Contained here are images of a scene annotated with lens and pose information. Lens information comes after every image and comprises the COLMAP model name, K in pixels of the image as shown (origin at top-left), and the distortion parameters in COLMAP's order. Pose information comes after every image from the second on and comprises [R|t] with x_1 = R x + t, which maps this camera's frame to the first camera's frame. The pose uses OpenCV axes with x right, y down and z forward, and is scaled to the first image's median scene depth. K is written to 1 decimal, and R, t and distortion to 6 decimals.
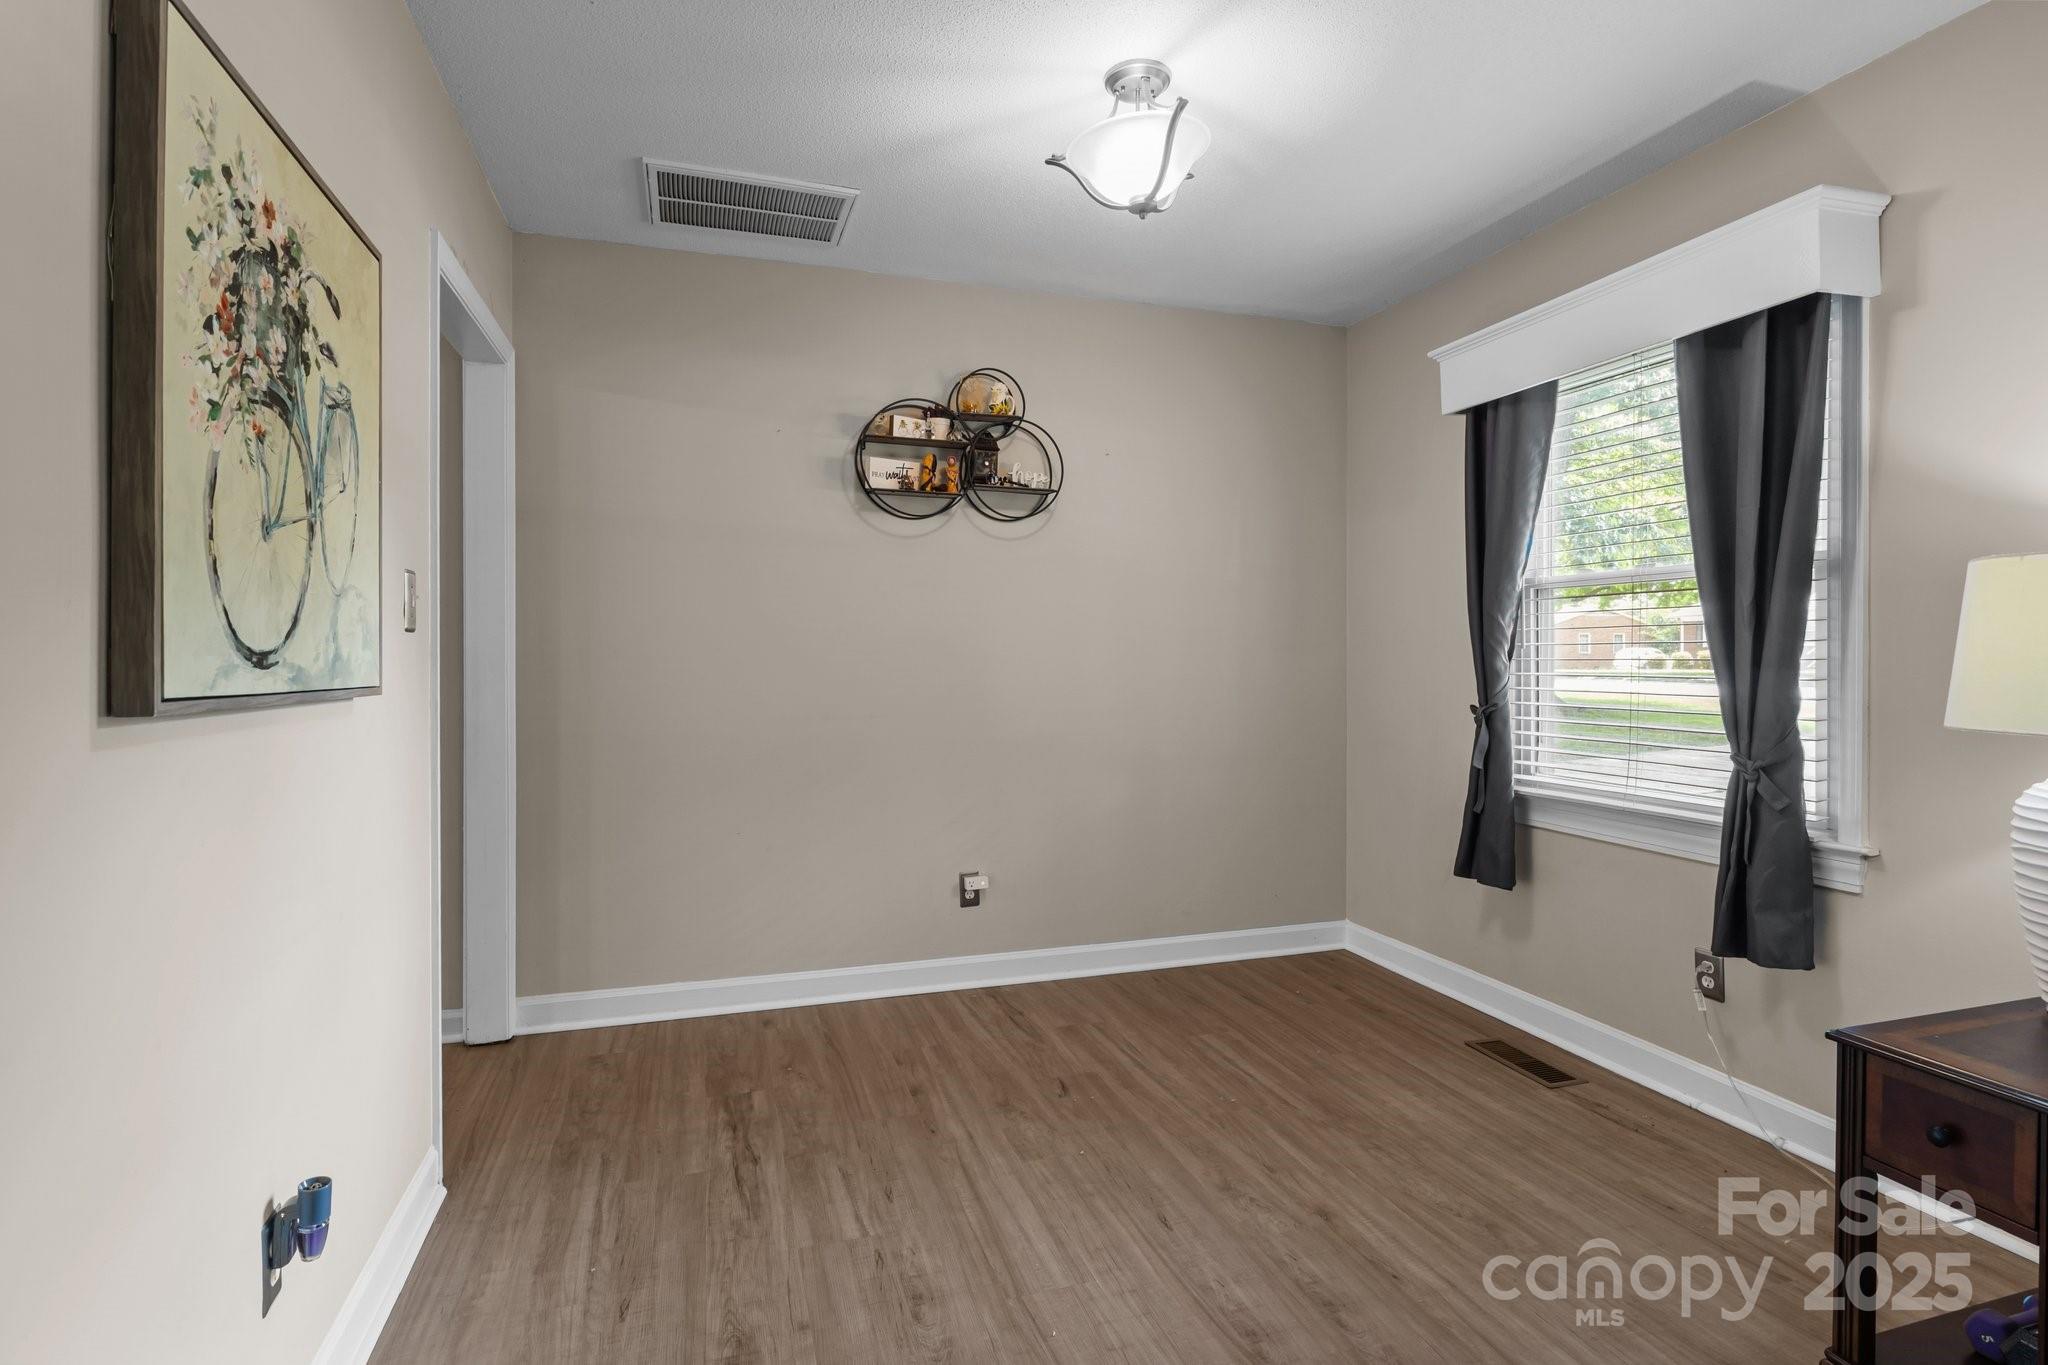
lens RADIAL K [[1021.0, 0, 1039.8], [0, 1021.0, 660.6], [0, 0, 1]] dist [-0.012137, 0.001262]
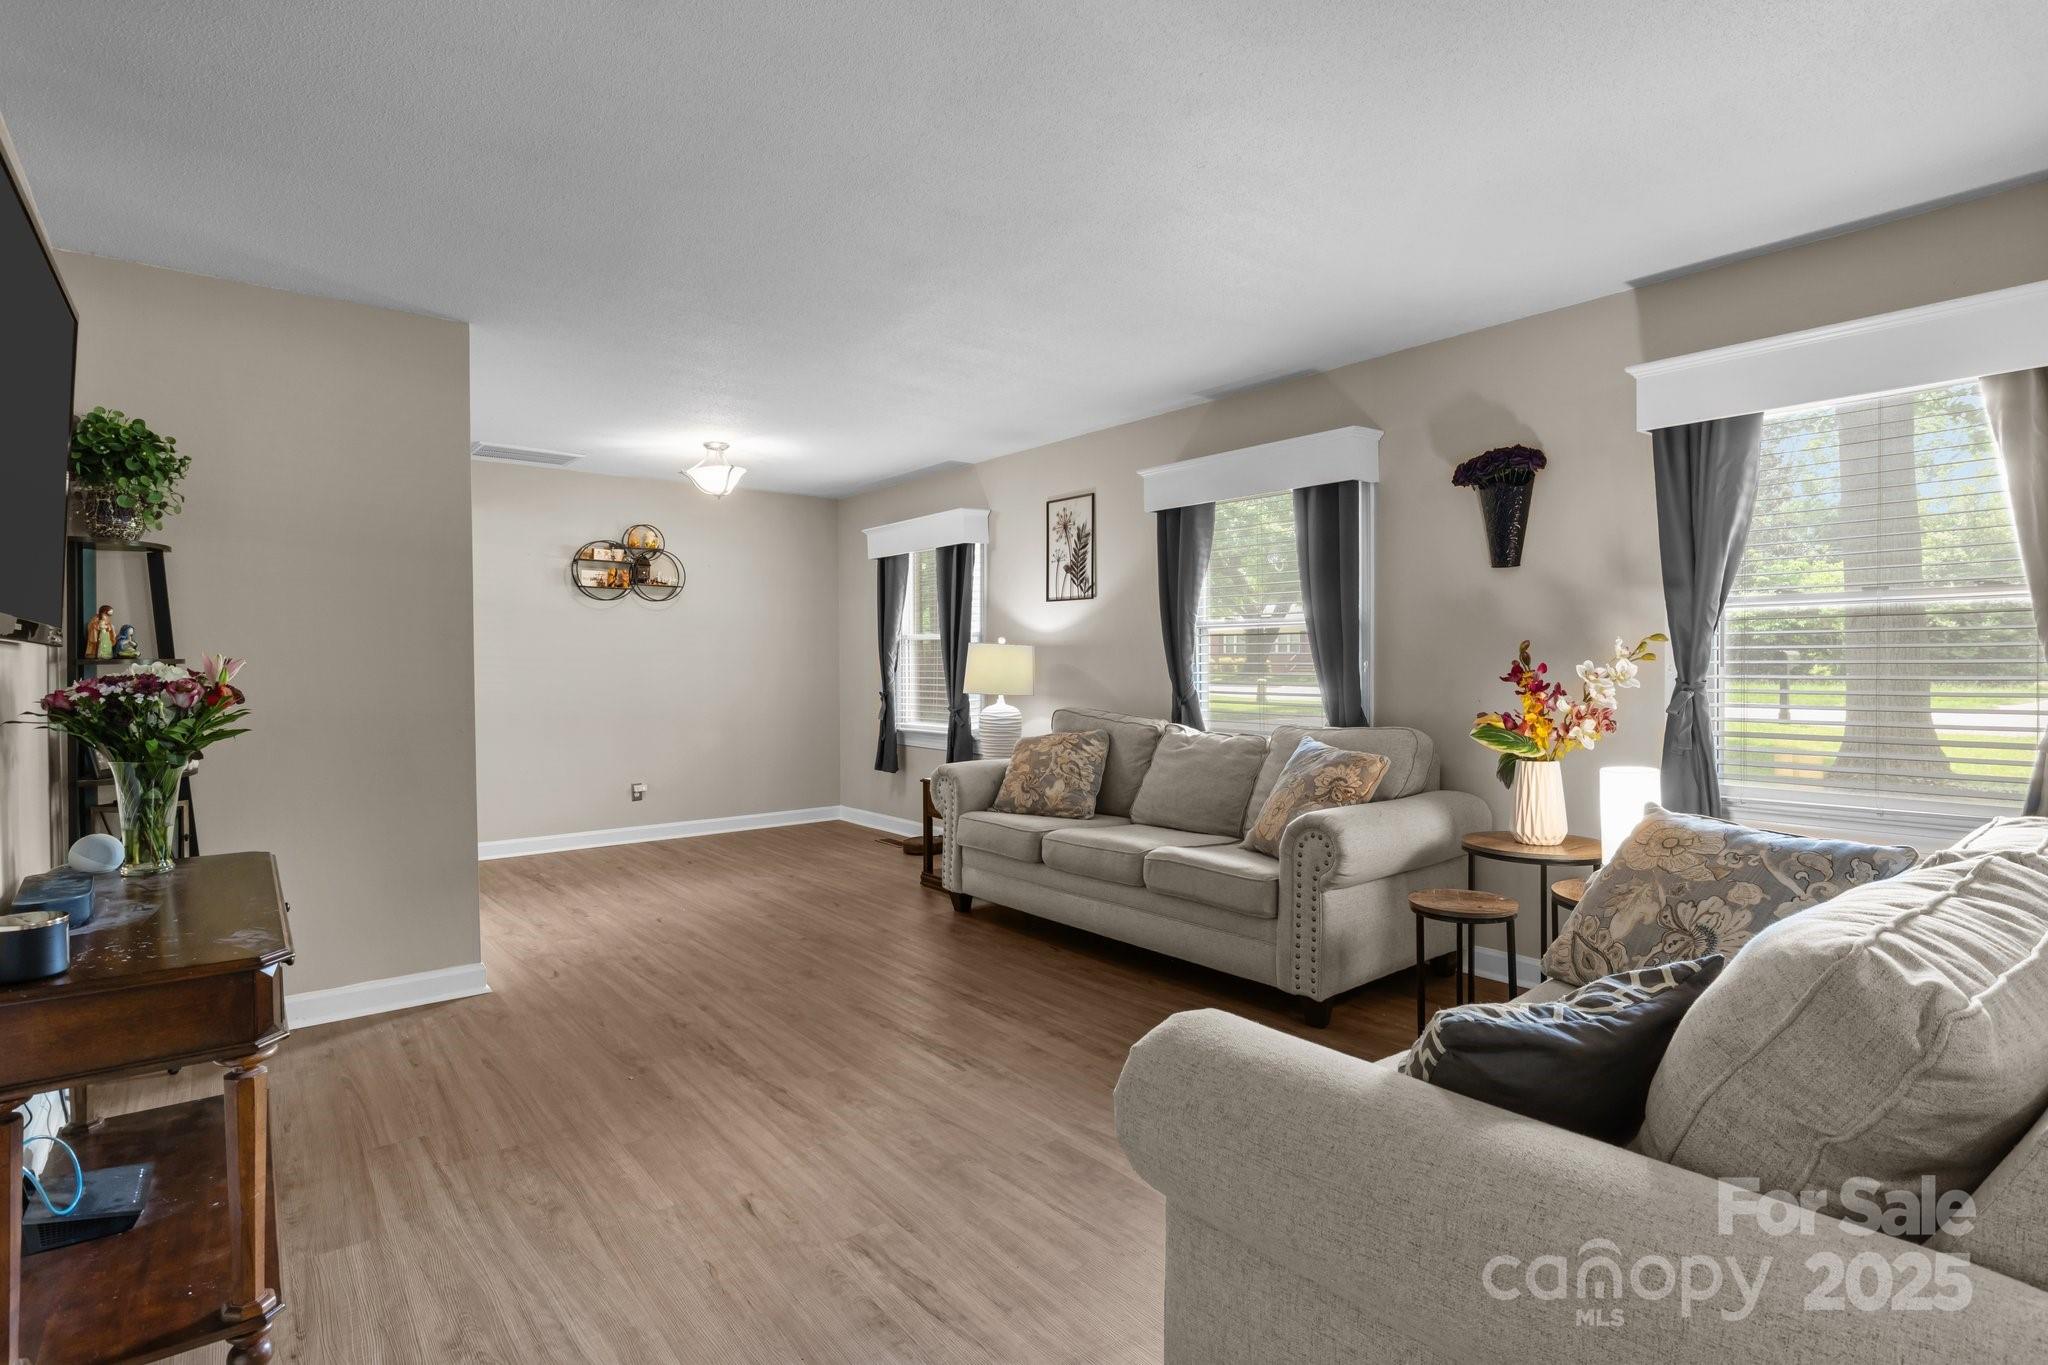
lens RADIAL K [[1021.0, 0, 1032.2], [0, 1021.0, 684.2], [0, 0, 1]] dist [-0.012137, 0.001262]
pose [[0.936894, -0.010445, 0.349457, -0.042796], [0.005059, 0.999854, 0.016321, -0.008125], [-0.349576, -0.013523, 0.936810, -1.164600]]
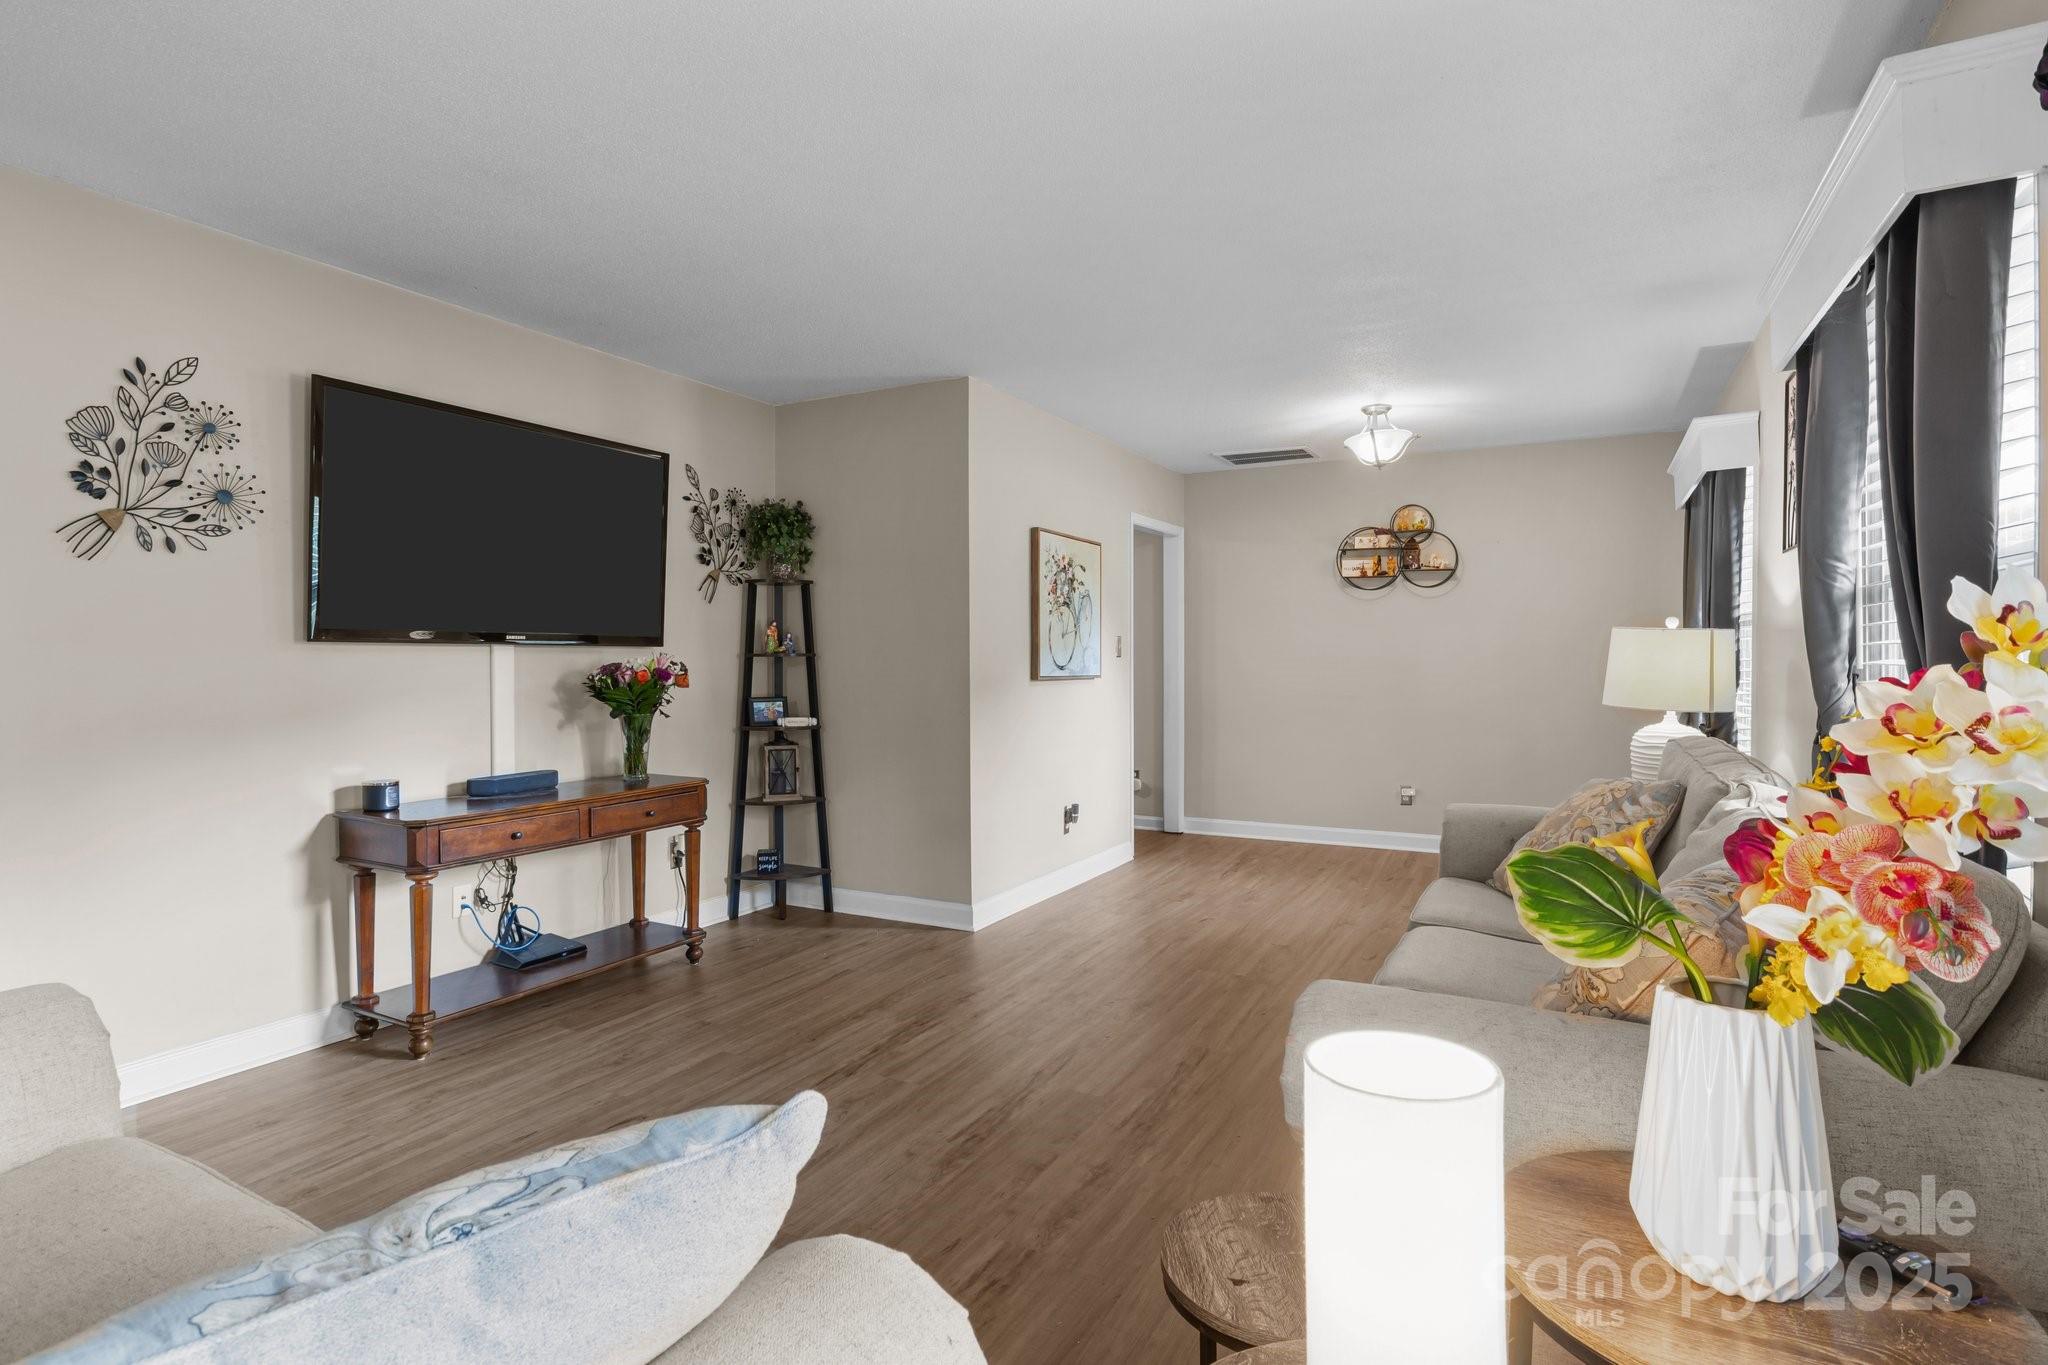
lens RADIAL K [[1021.0, 0, 1022.8], [0, 1021.0, 679.2], [0, 0, 1]] dist [-0.012137, 0.001262]
pose [[0.682702, 0.017606, -0.730484, 0.843497], [-0.003816, 0.999782, 0.020530, -0.015379], [0.730687, -0.011228, 0.682621, -0.762854]]
